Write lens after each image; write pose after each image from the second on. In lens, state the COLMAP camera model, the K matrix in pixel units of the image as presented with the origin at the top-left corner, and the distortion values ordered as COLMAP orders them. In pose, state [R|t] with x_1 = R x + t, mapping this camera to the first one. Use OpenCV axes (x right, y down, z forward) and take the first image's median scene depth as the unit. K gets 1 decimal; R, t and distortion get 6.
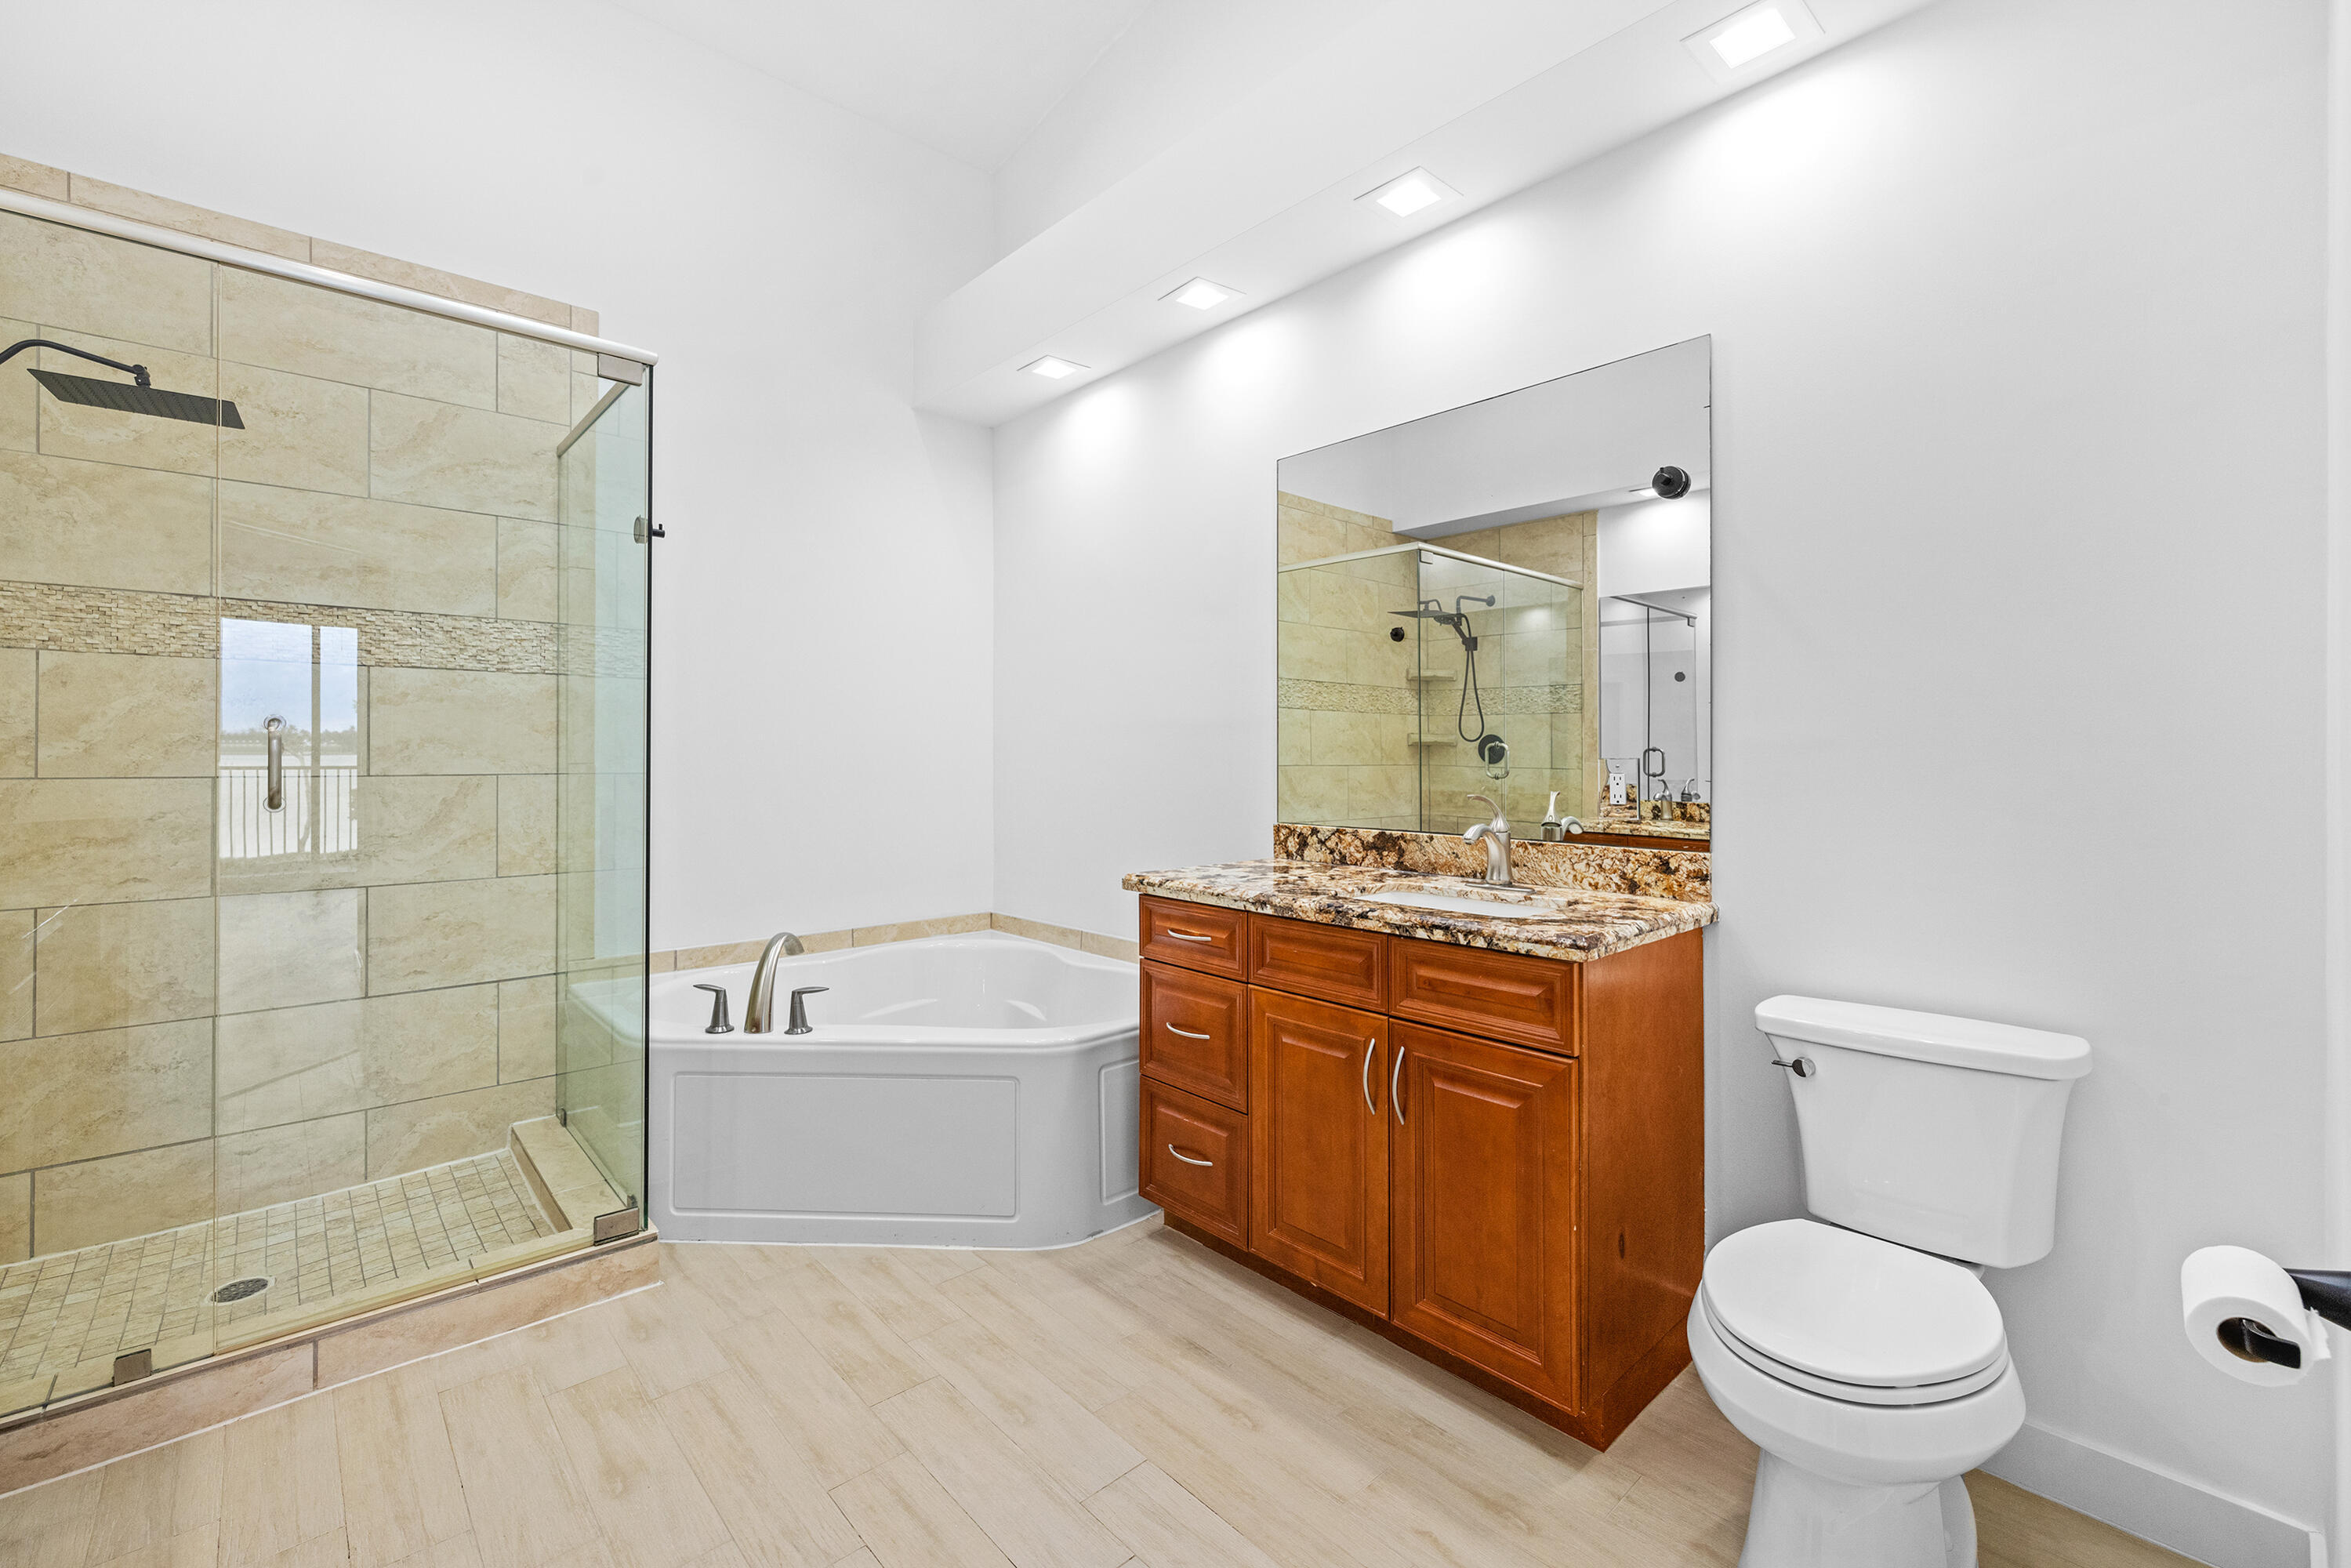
lens RADIAL K [[997.1, 0, 1176.0], [0, 997.1, 763.9], [0, 0, 1]] dist [0.000771, 0.000321]
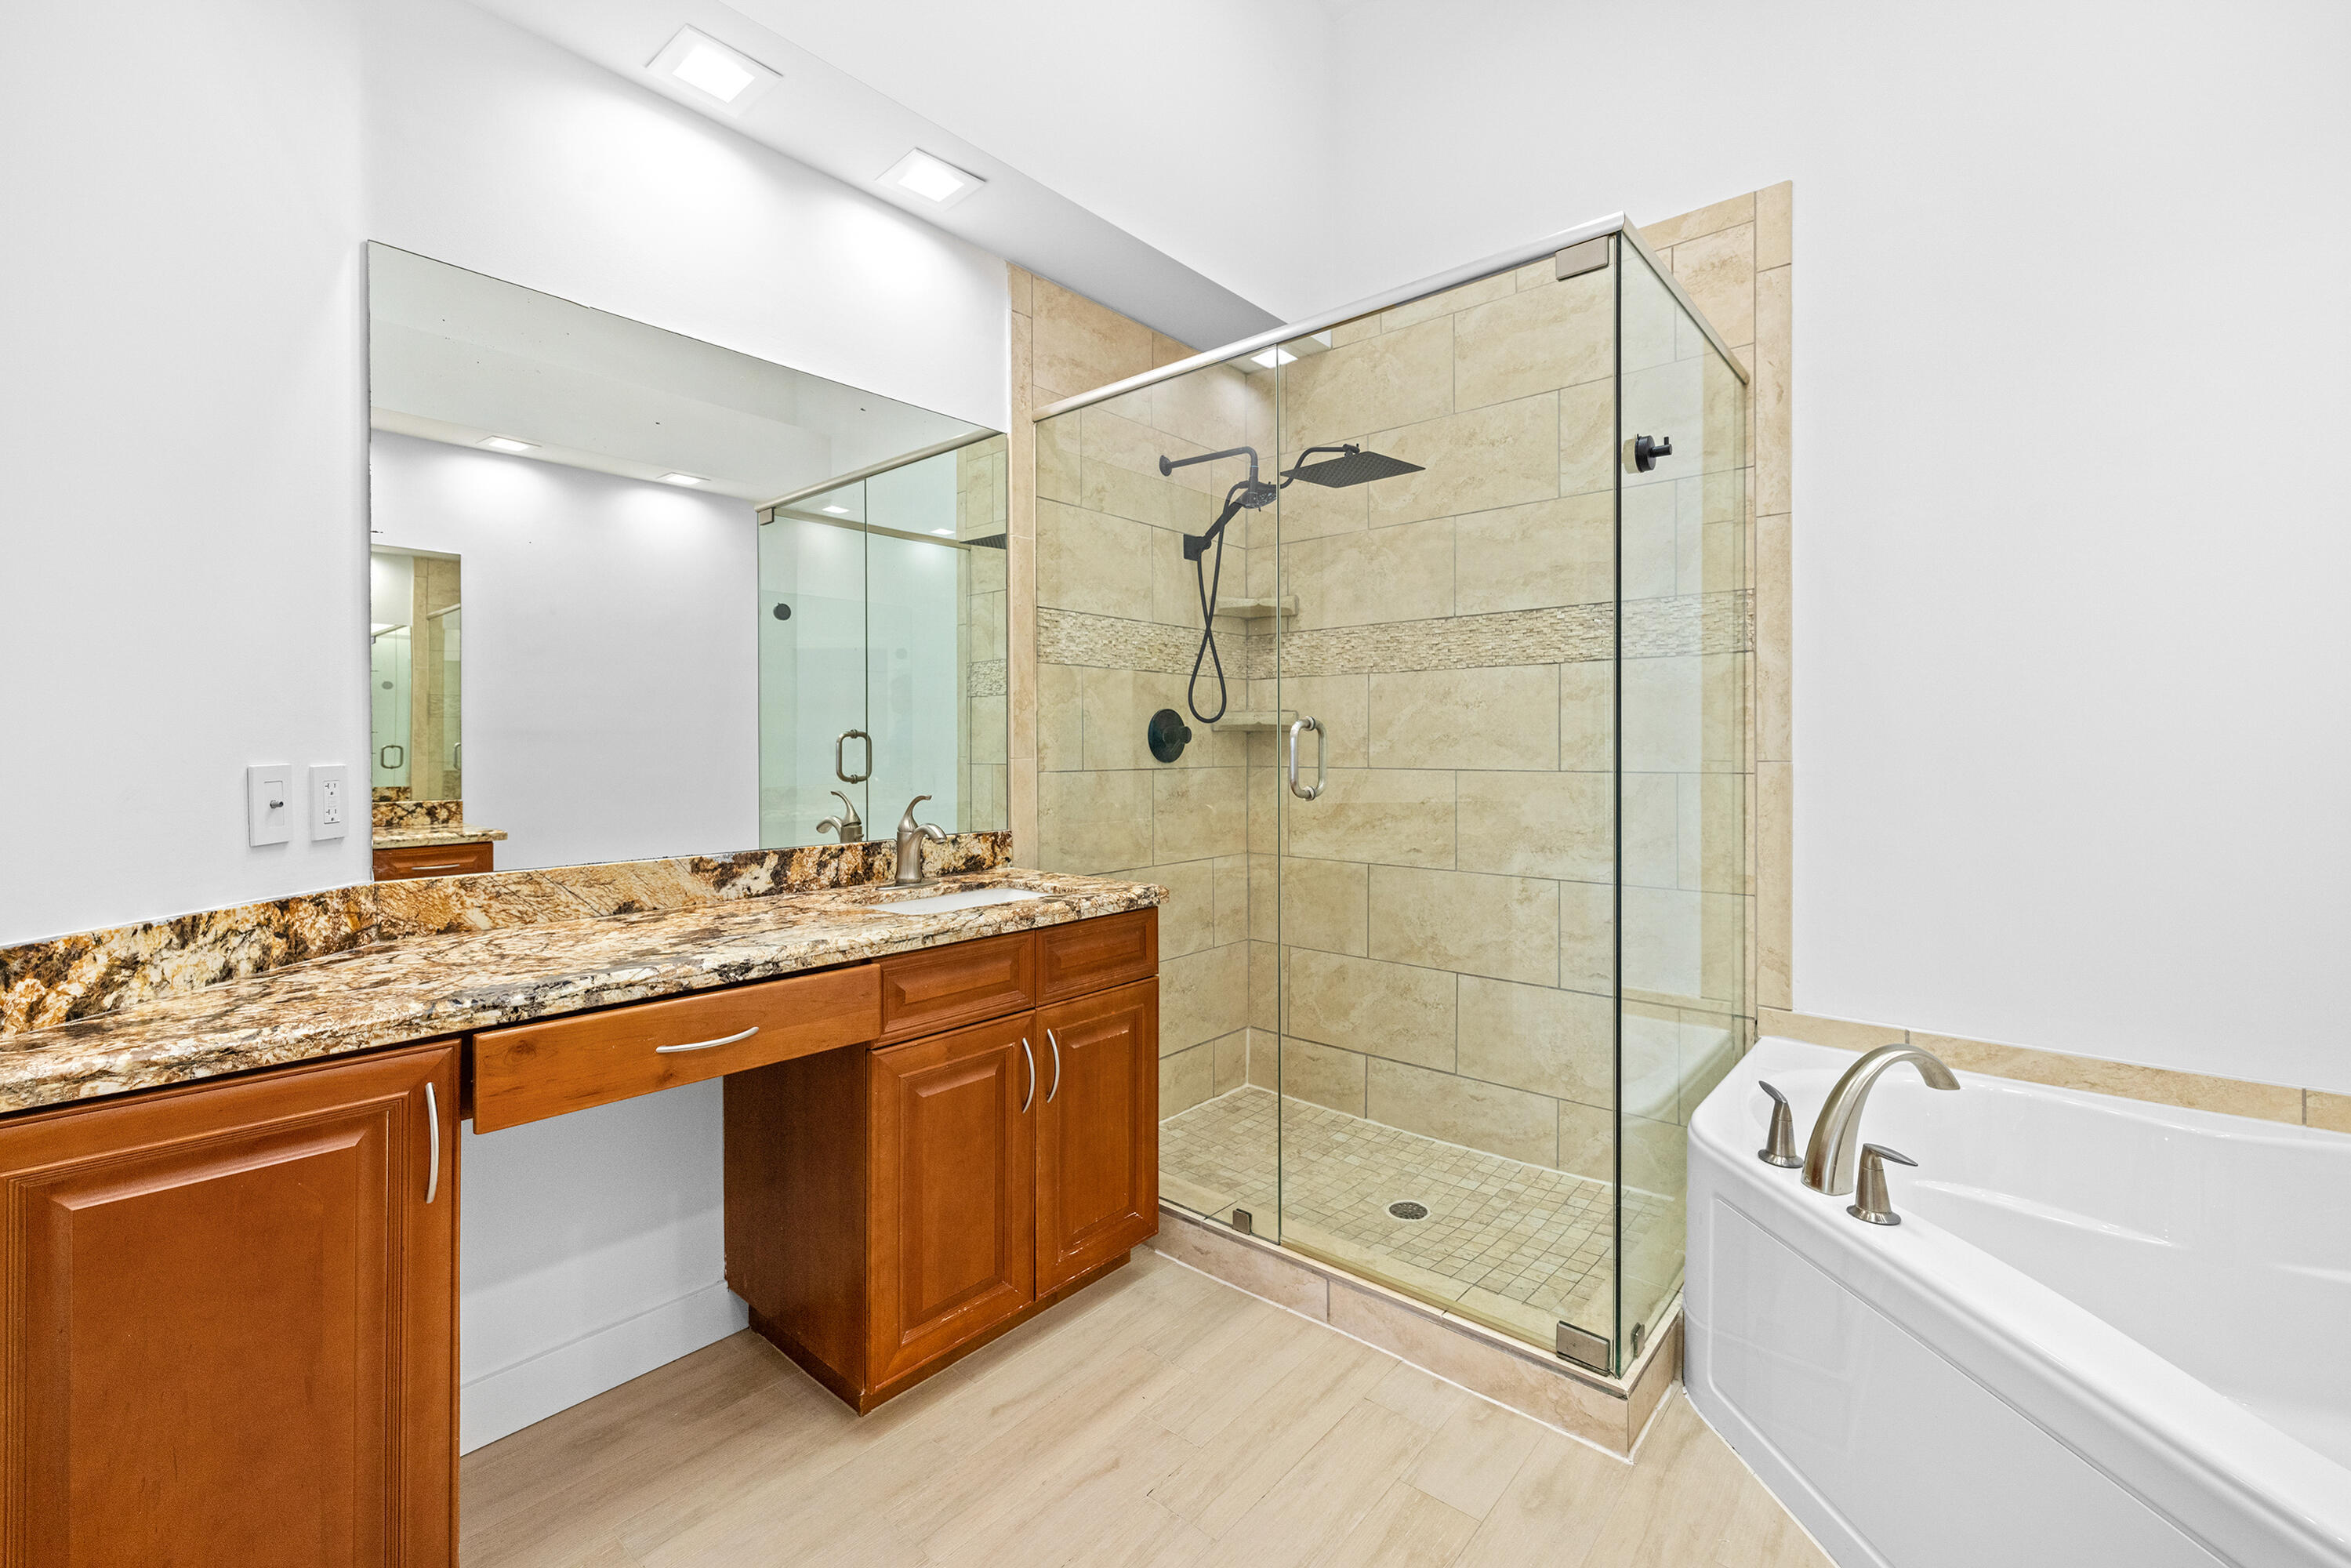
lens RADIAL K [[997.1, 0, 1176.6], [0, 997.1, 755.9], [0, 0, 1]] dist [0.000771, 0.000321]
pose [[0.123955, 0.005023, -0.992275, 0.165800], [-0.006571, 0.999969, 0.004241, -0.005986], [0.992266, 0.005994, 0.123984, 0.536276]]
